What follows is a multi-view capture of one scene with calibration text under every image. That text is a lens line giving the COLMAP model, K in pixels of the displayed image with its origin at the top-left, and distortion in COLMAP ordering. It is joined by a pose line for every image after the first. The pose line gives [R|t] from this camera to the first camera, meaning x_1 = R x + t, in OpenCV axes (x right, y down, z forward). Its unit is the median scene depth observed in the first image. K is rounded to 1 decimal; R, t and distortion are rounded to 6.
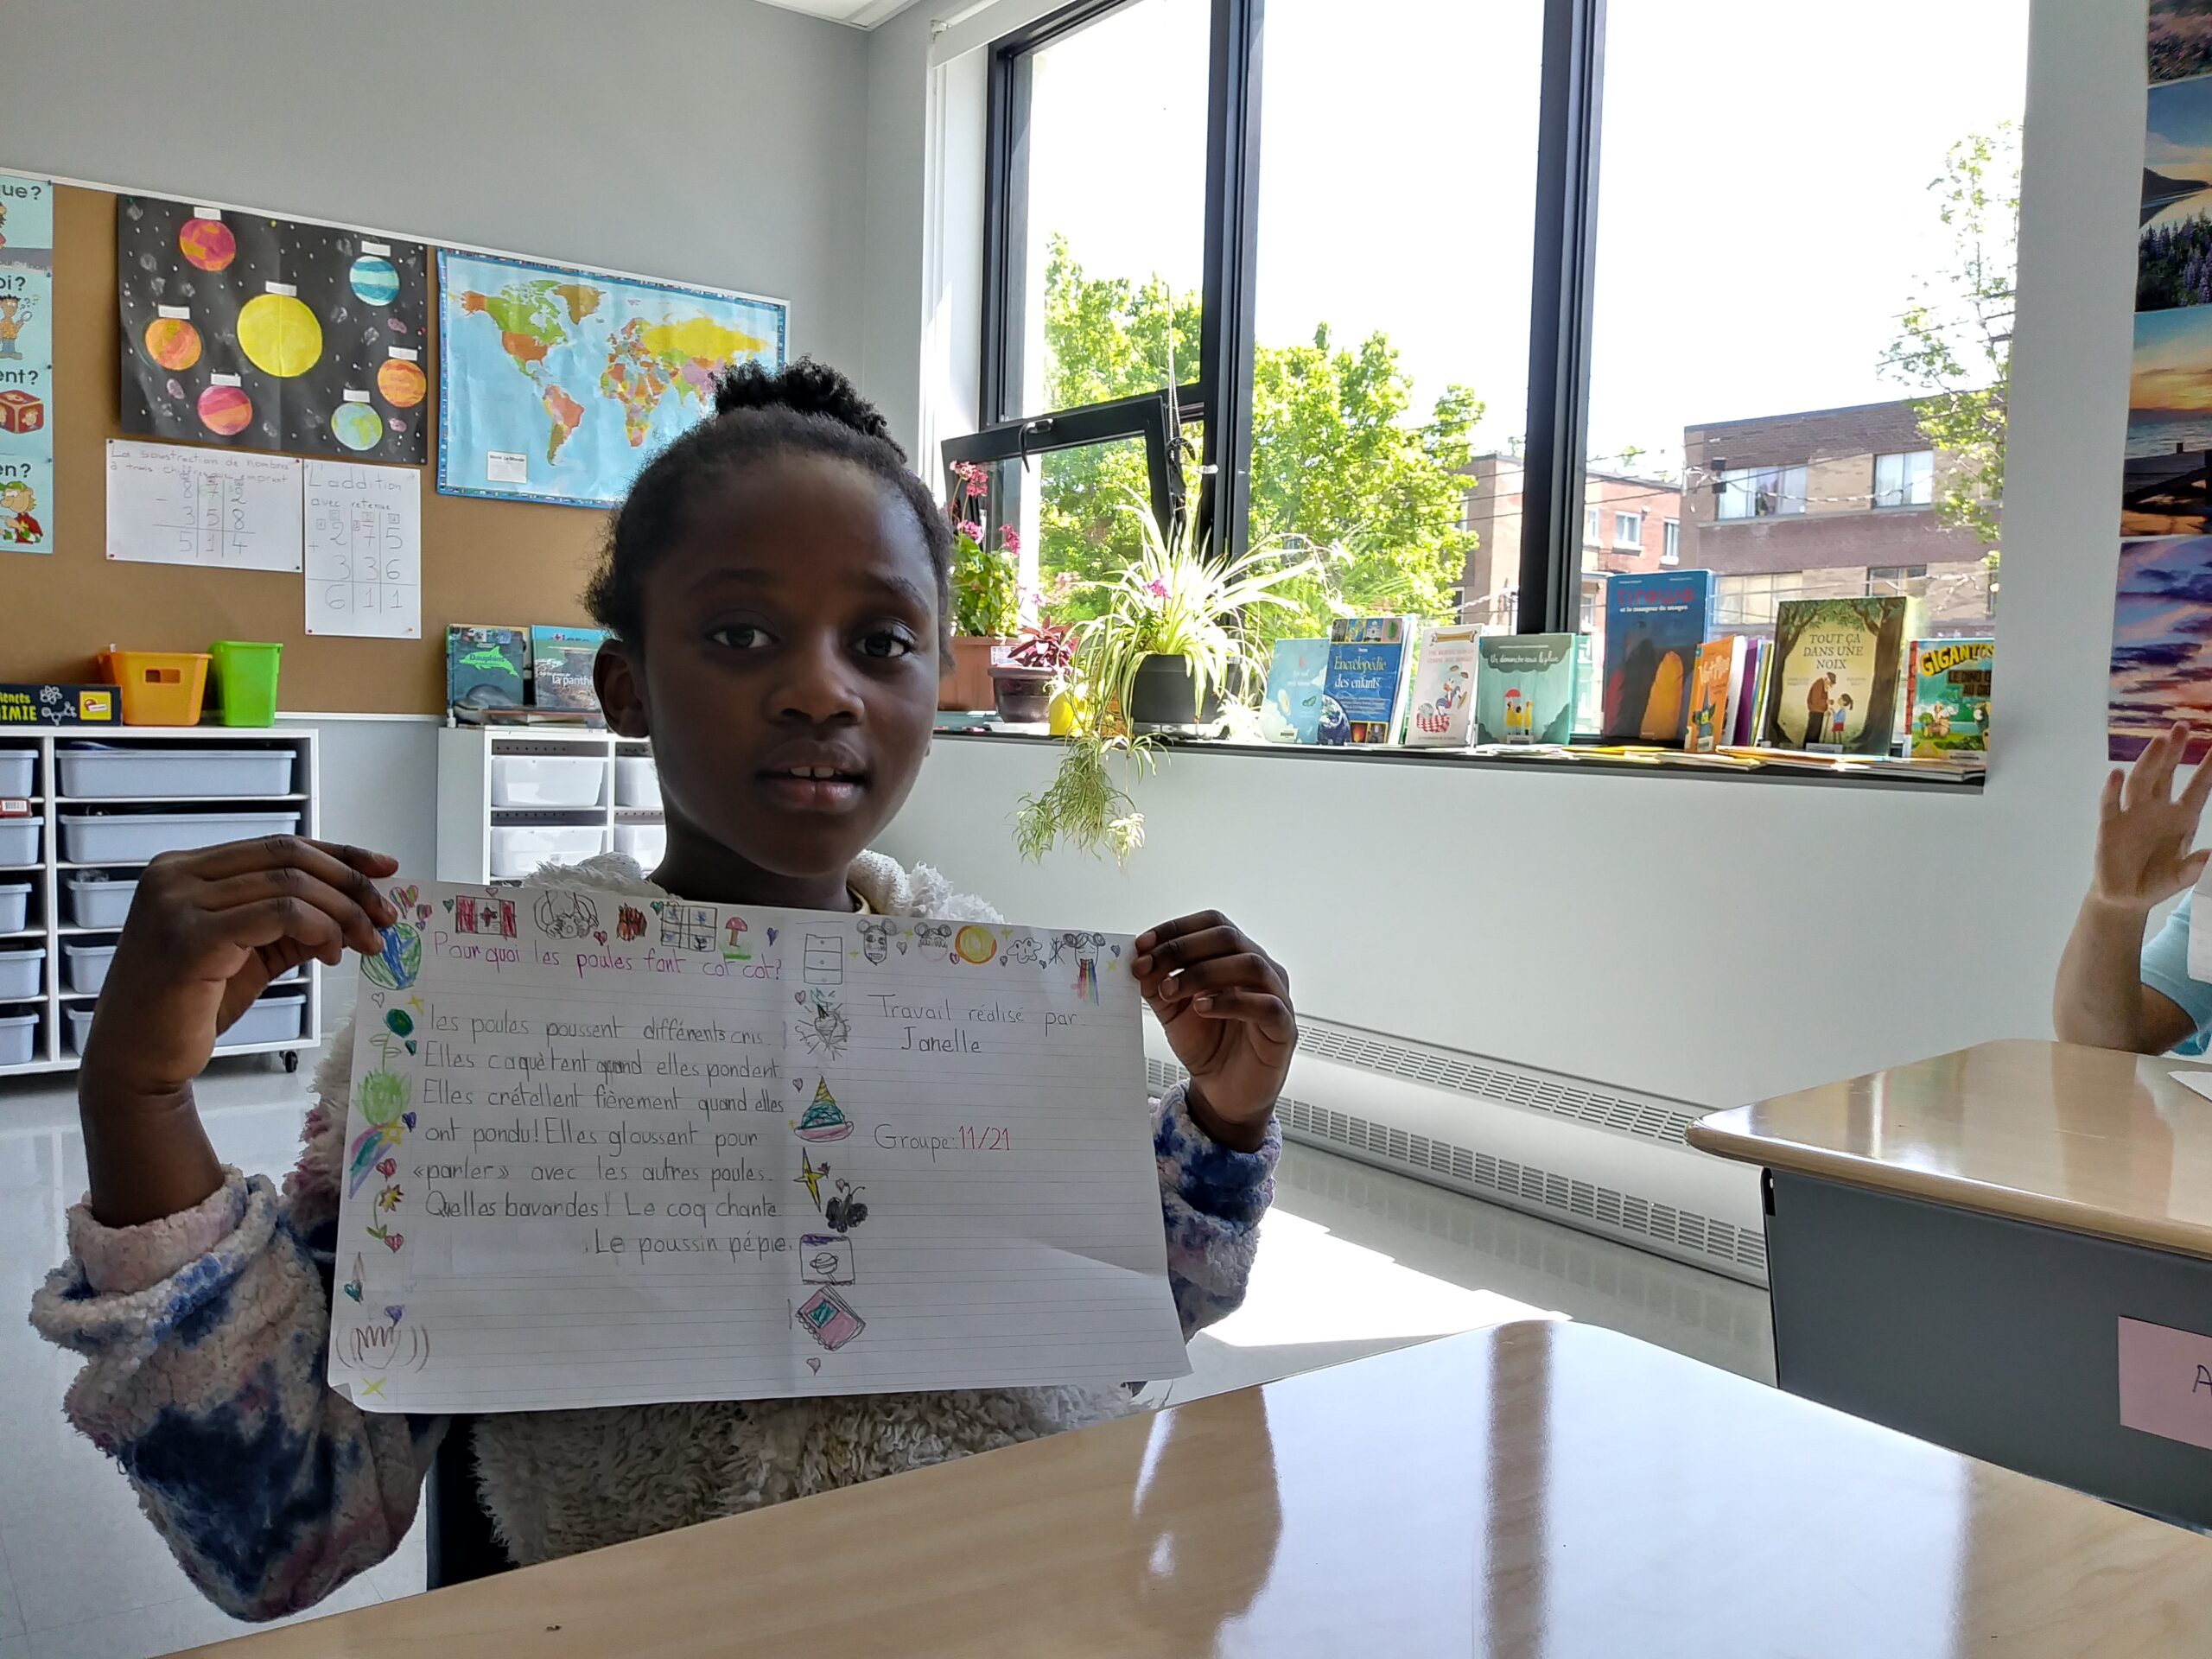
lens RADIAL K [[1779.3, 0, 1084.4], [0, 1779.3, 832.5], [0, 0, 1]] dist [0.039154, -0.075660]
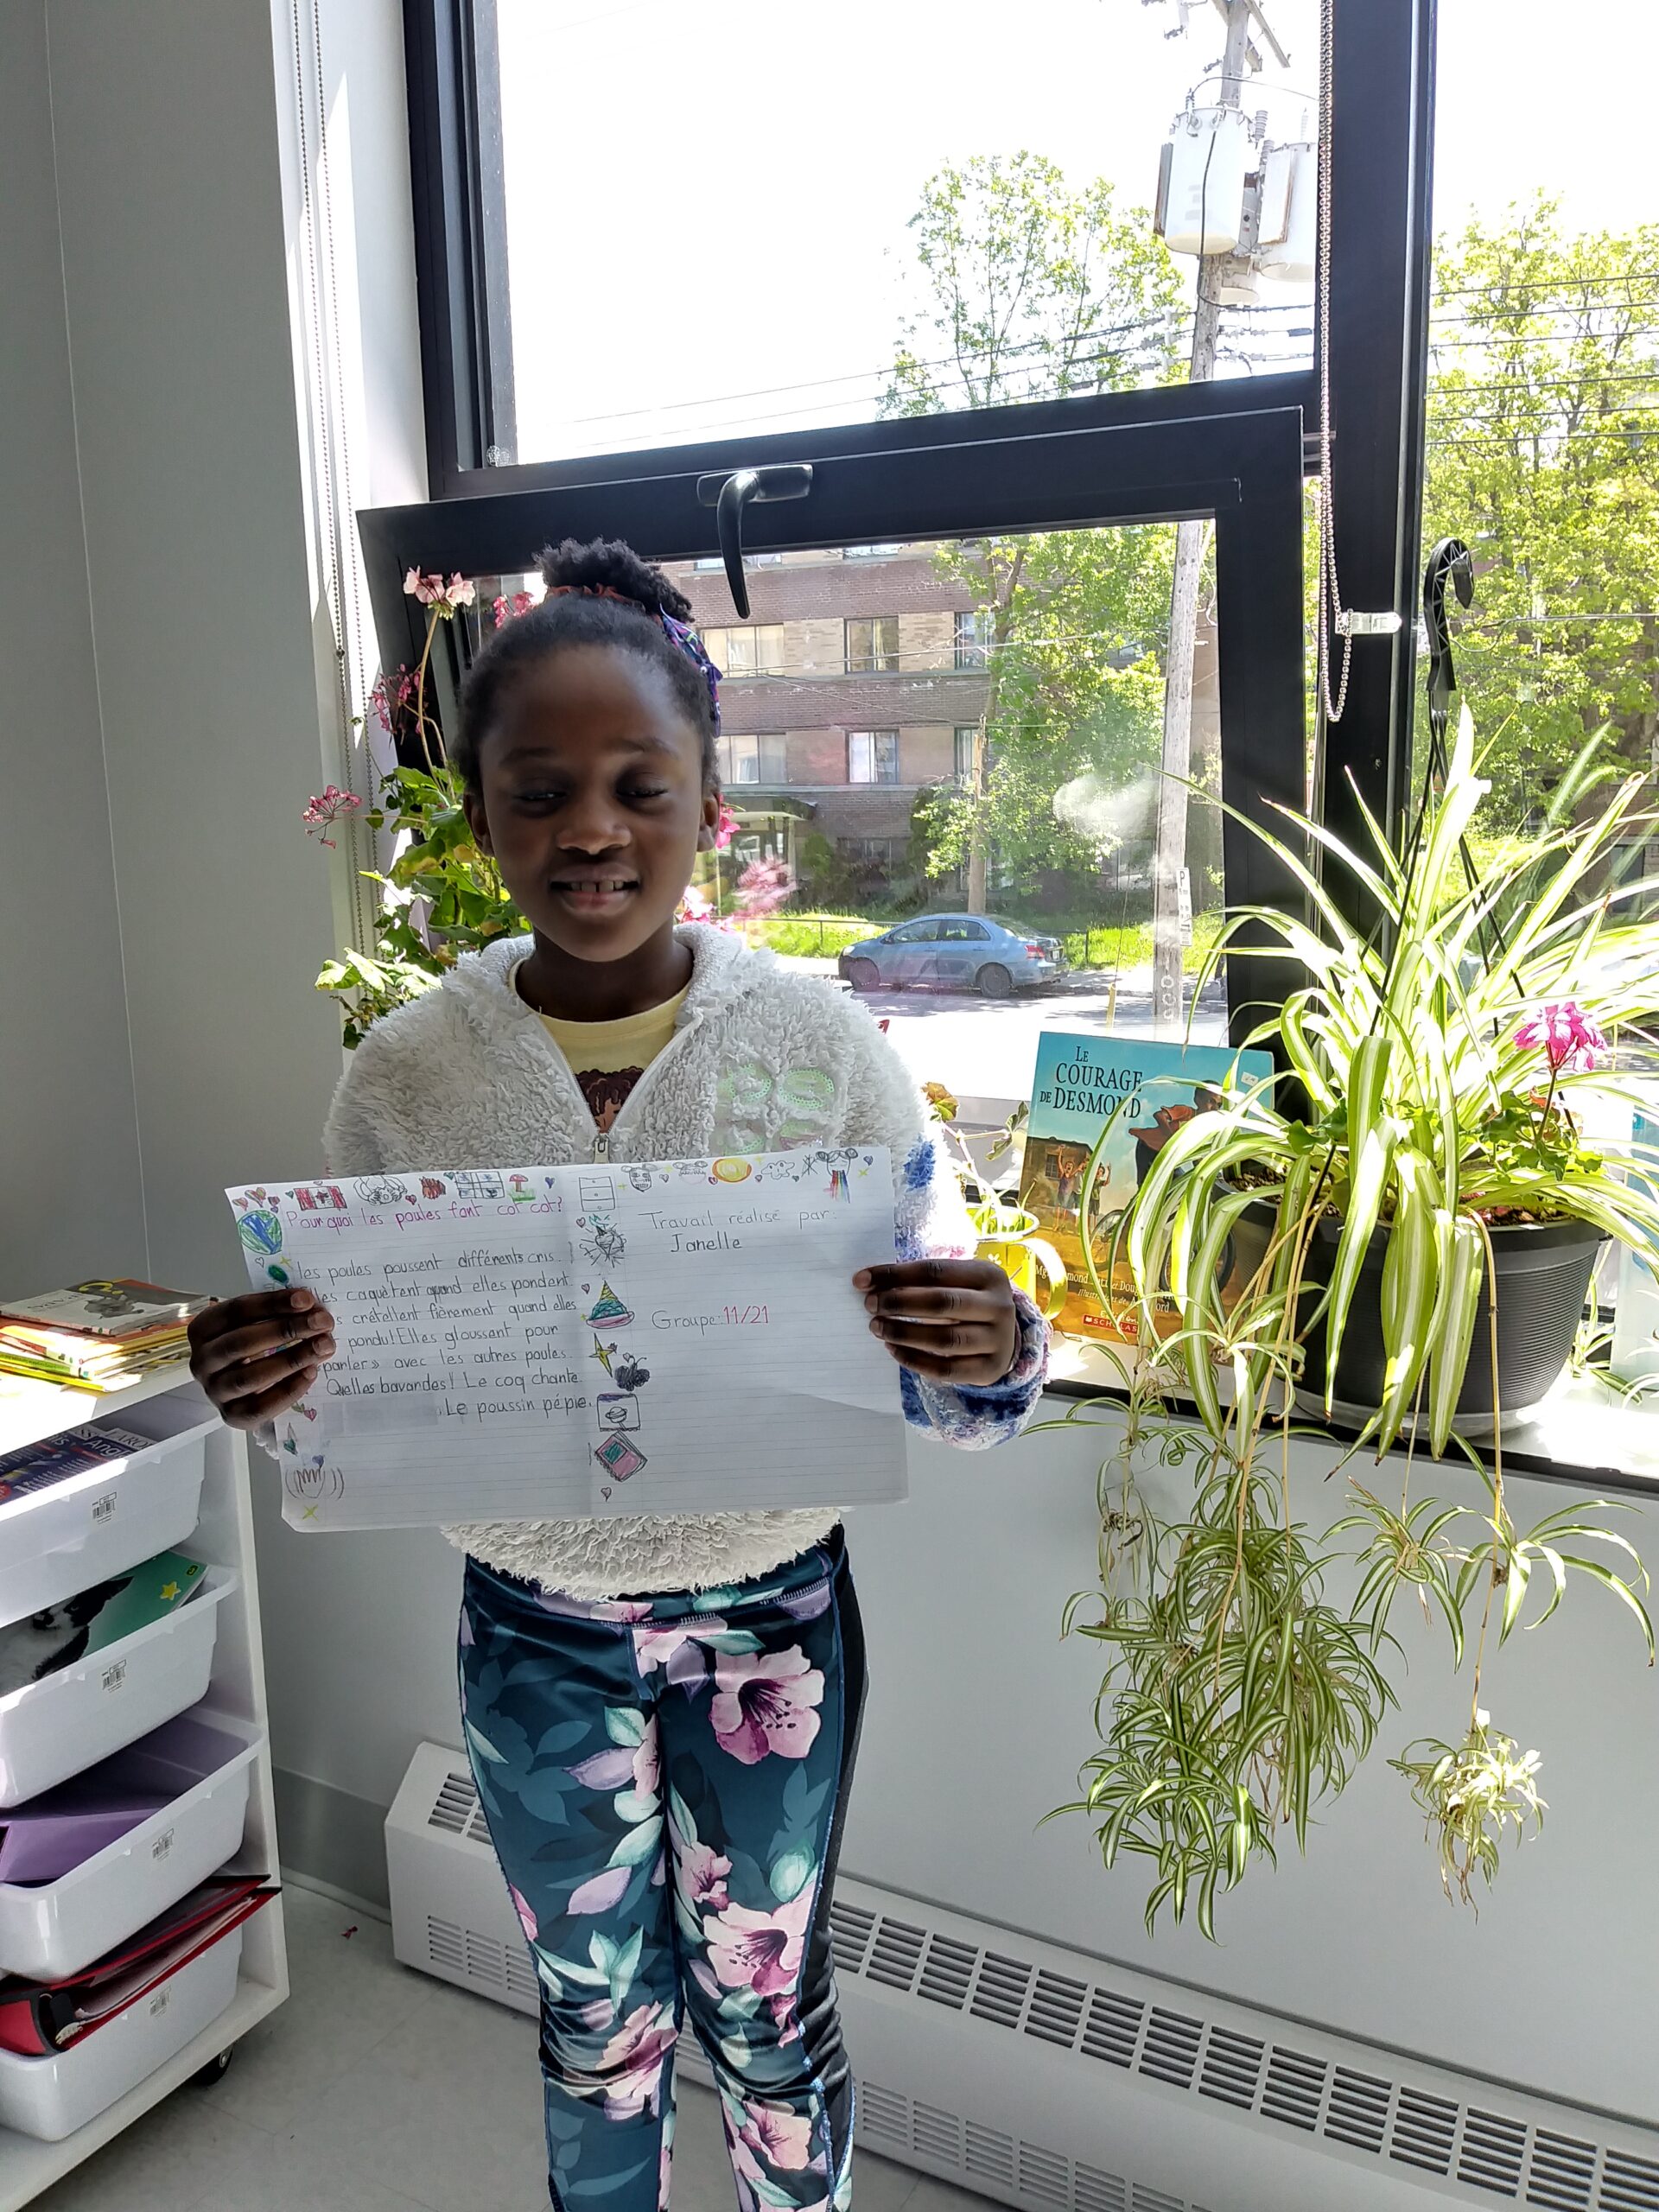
lens RADIAL K [[1783.1, 0, 814.2], [0, 1783.1, 1083.0], [0, 0, 1]] dist [0.022518, -0.047306]
pose [[0.904122, -0.117985, 0.410661, -0.205833], [0.072211, 0.989487, 0.125302, -0.177931], [-0.421128, -0.083634, 0.903137, 0.772367]]
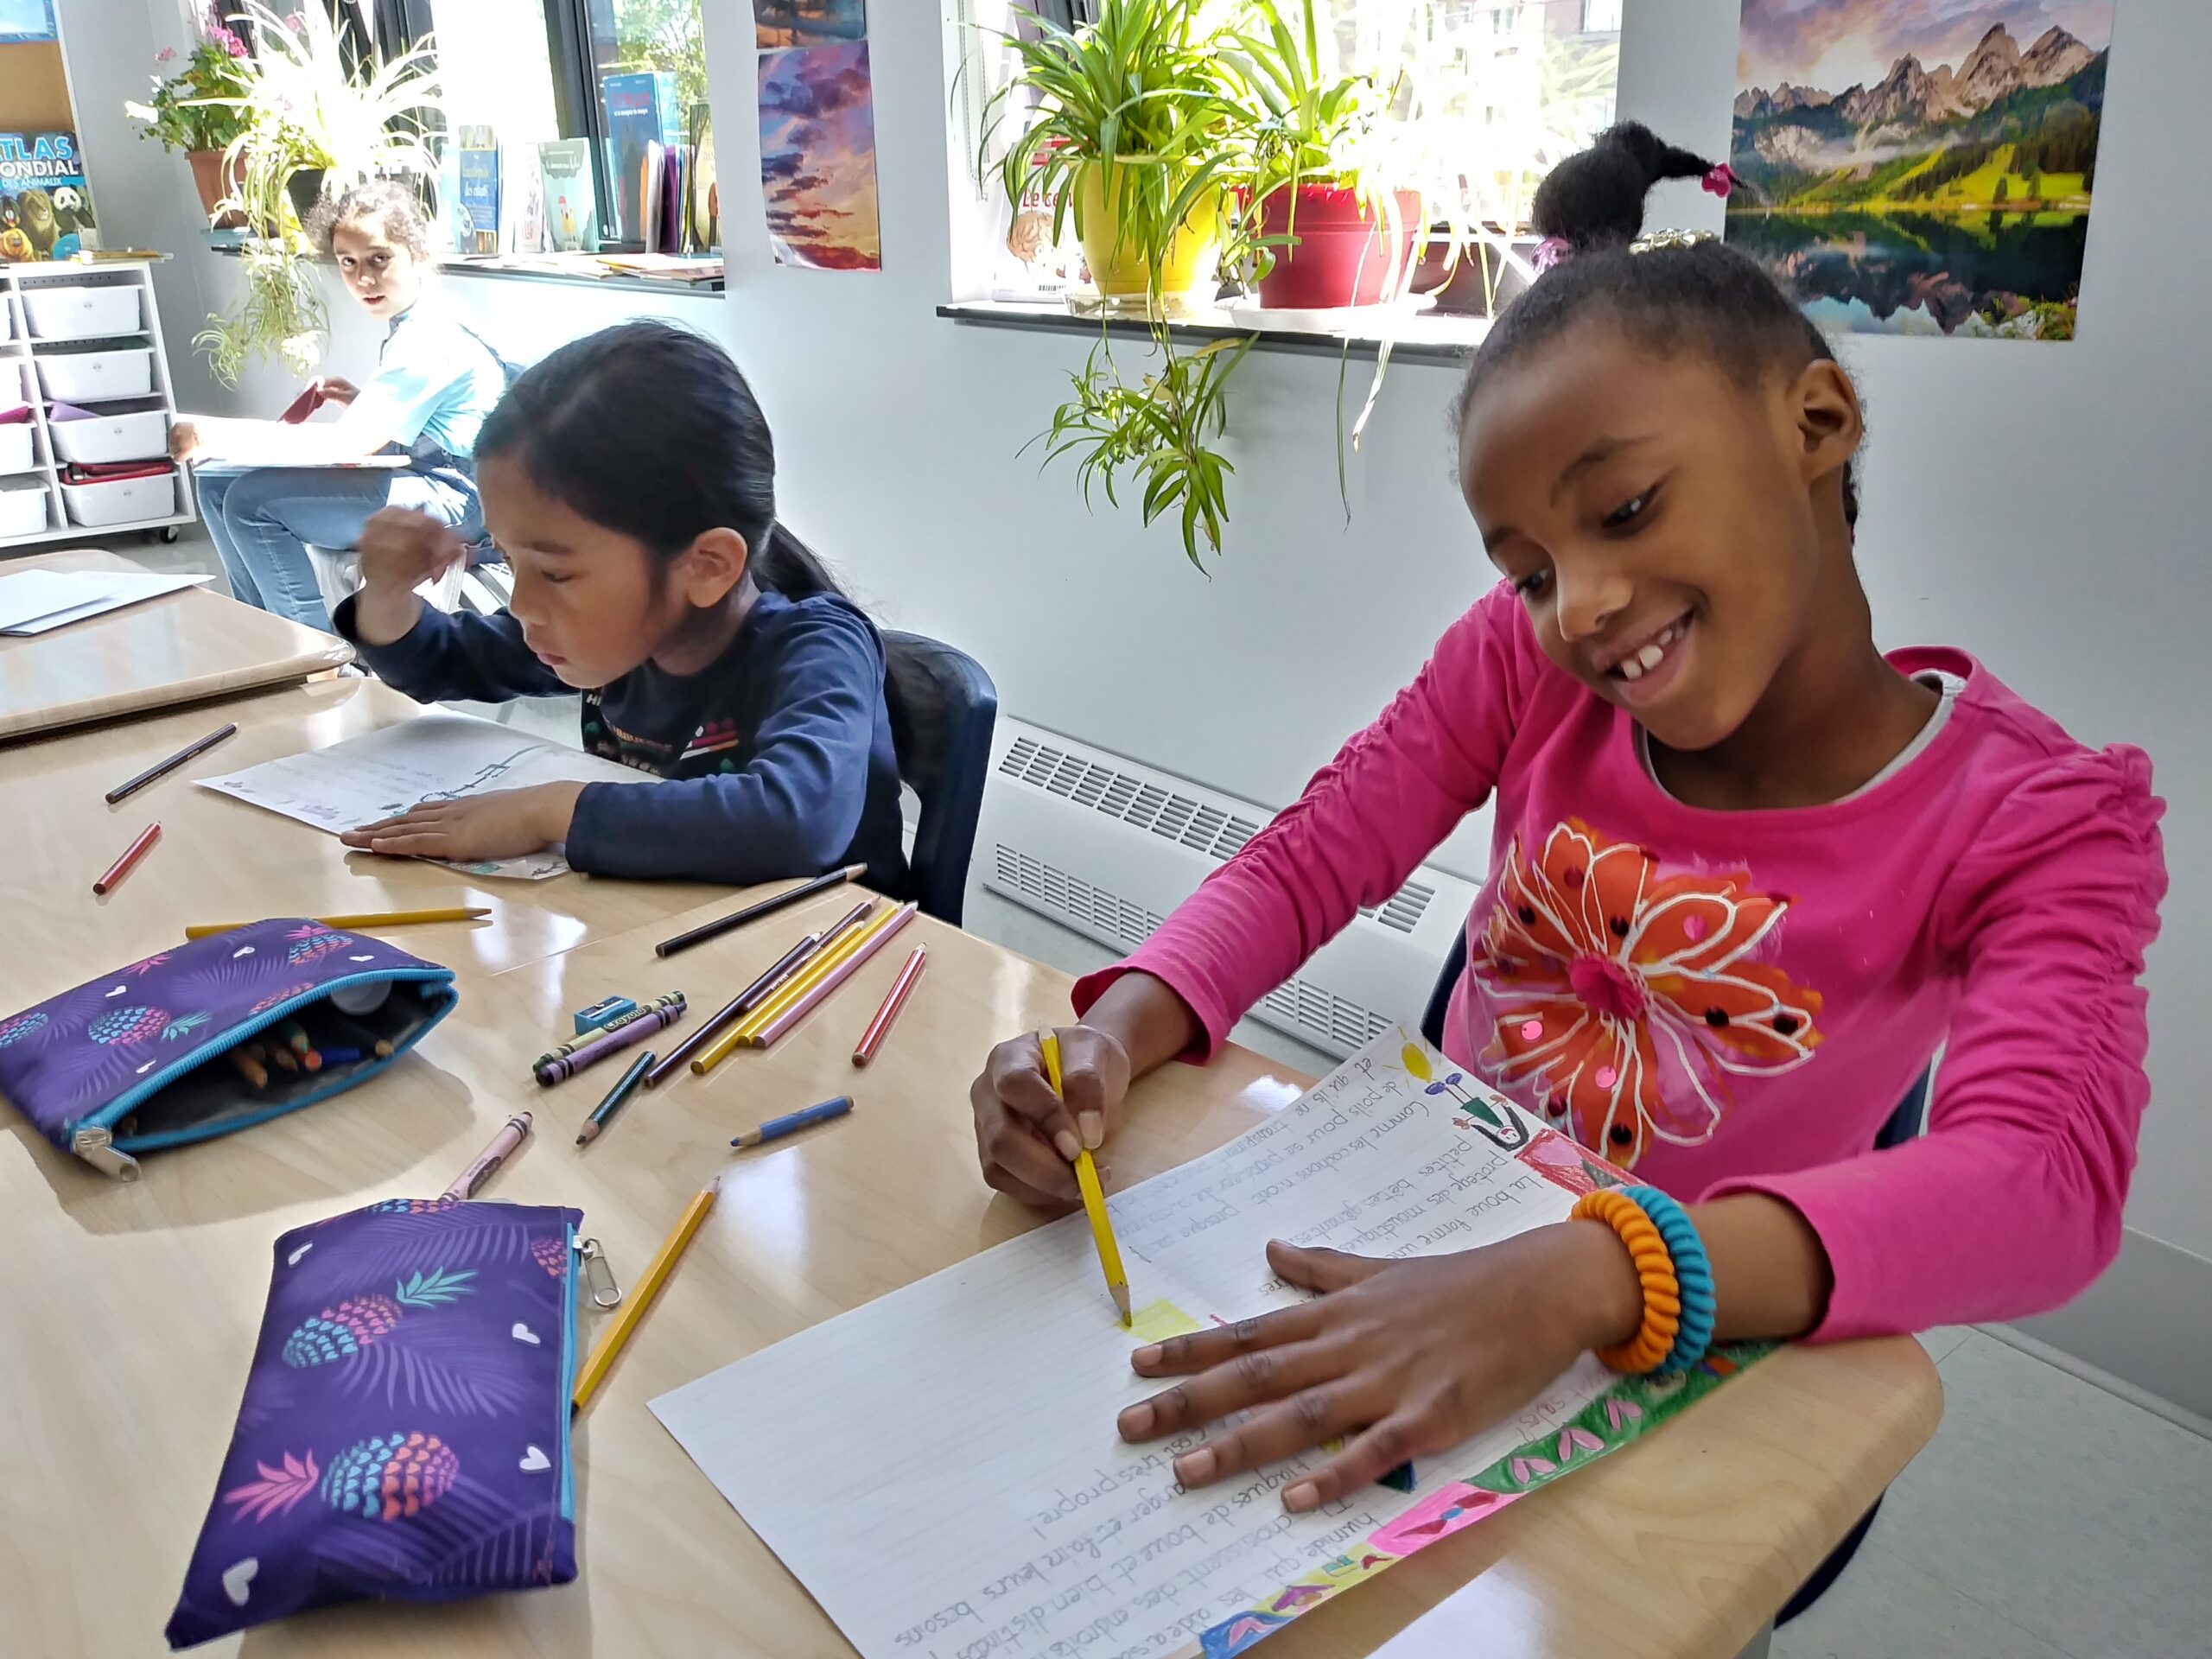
lens RADIAL K [[1796.7, 0, 1092.5], [0, 1796.7, 837.6], [0, 0, 1]] dist [0.040248, -0.084672]
pose [[0.997556, -0.063876, 0.028330, 0.441581], [0.053071, 0.956315, 0.287480, -0.007168], [-0.045456, -0.285273, 0.957368, -0.121632]]
